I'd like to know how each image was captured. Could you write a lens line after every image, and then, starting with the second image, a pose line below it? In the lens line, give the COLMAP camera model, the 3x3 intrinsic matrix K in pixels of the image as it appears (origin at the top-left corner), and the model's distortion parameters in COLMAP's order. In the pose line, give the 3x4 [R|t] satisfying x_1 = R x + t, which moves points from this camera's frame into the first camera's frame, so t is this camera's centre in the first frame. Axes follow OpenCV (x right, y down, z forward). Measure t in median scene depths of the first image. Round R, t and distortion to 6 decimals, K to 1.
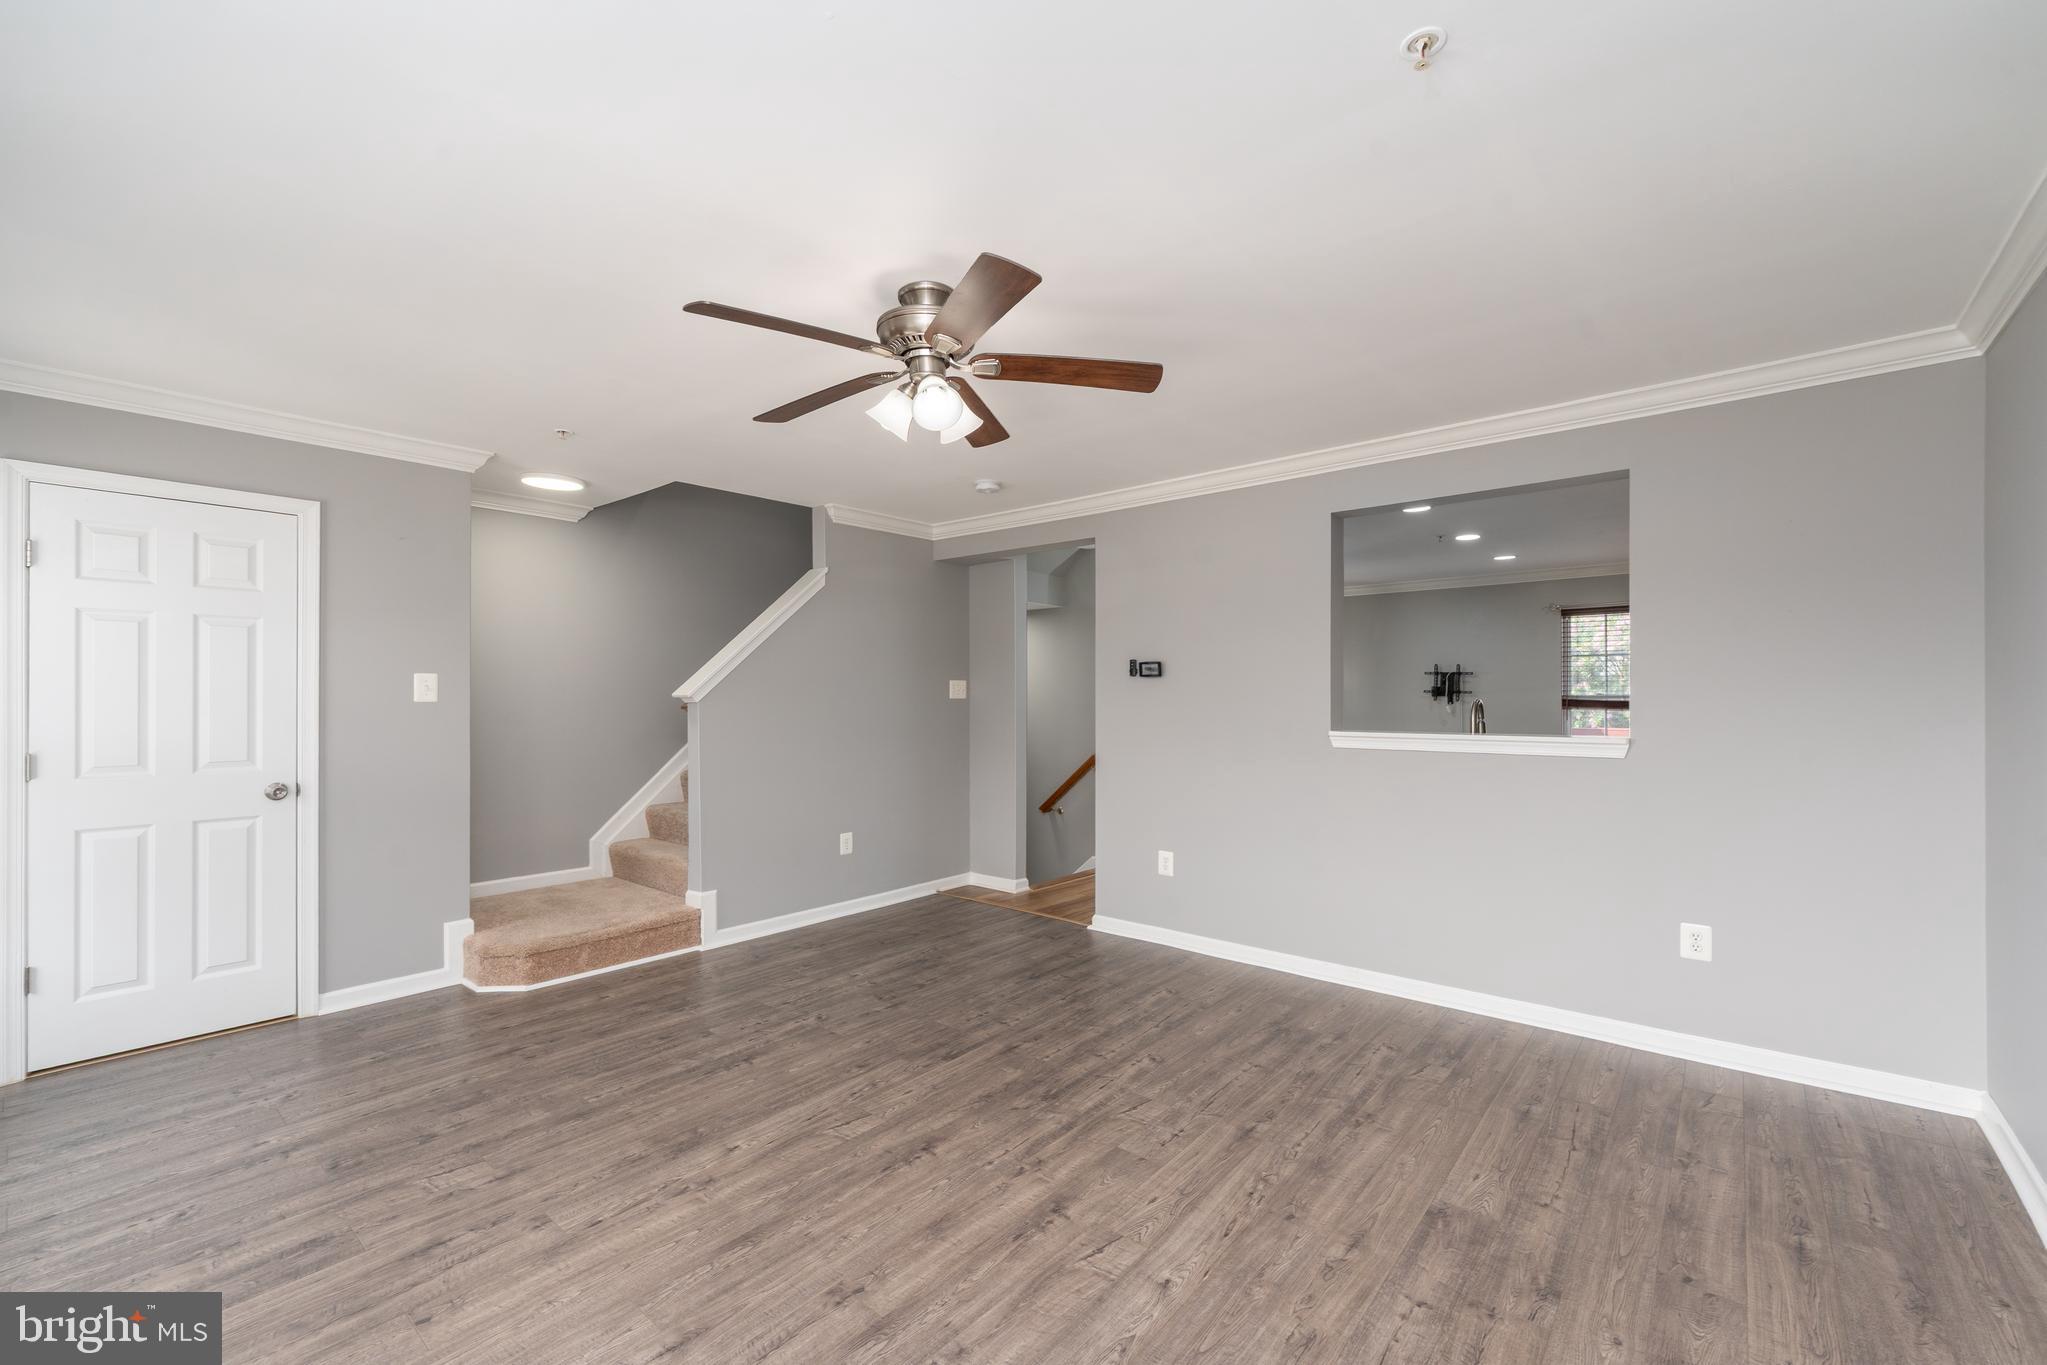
lens RADIAL K [[826.9, 0, 1026.4], [0, 826.9, 692.1], [0, 0, 1]] dist [0.000332, -0.000813]
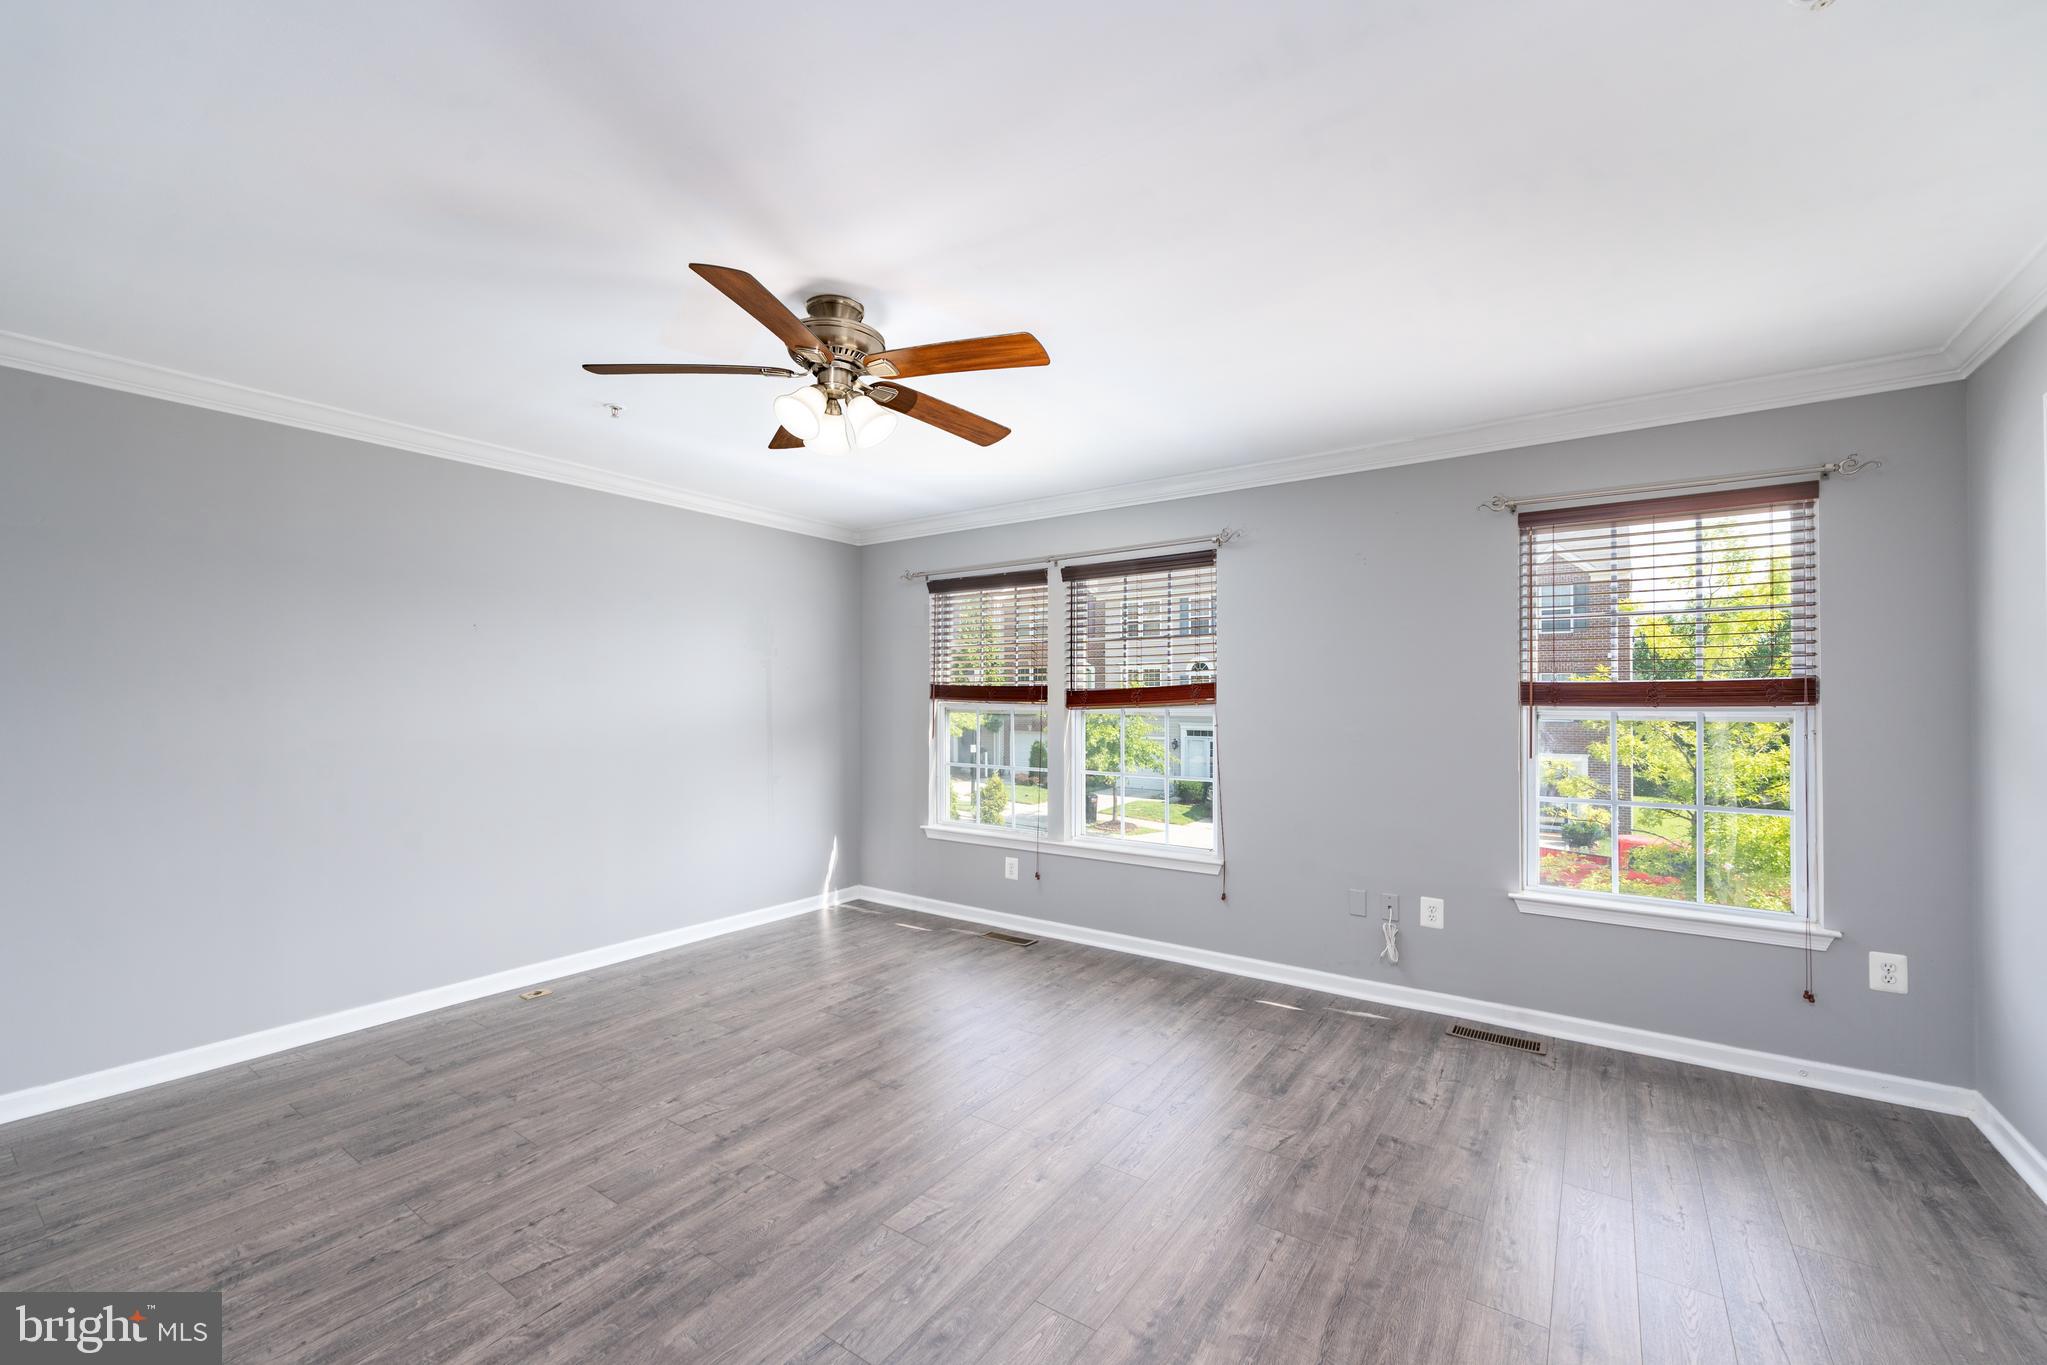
lens RADIAL K [[826.9, 0, 1026.4], [0, 826.9, 692.1], [0, 0, 1]] dist [0.000332, -0.000813]
pose [[-0.996315, 0.000021, -0.085765, -0.261498], [0.001197, 0.999906, -0.013660, 0.005964], [0.085756, -0.013712, -0.996222, 1.987035]]
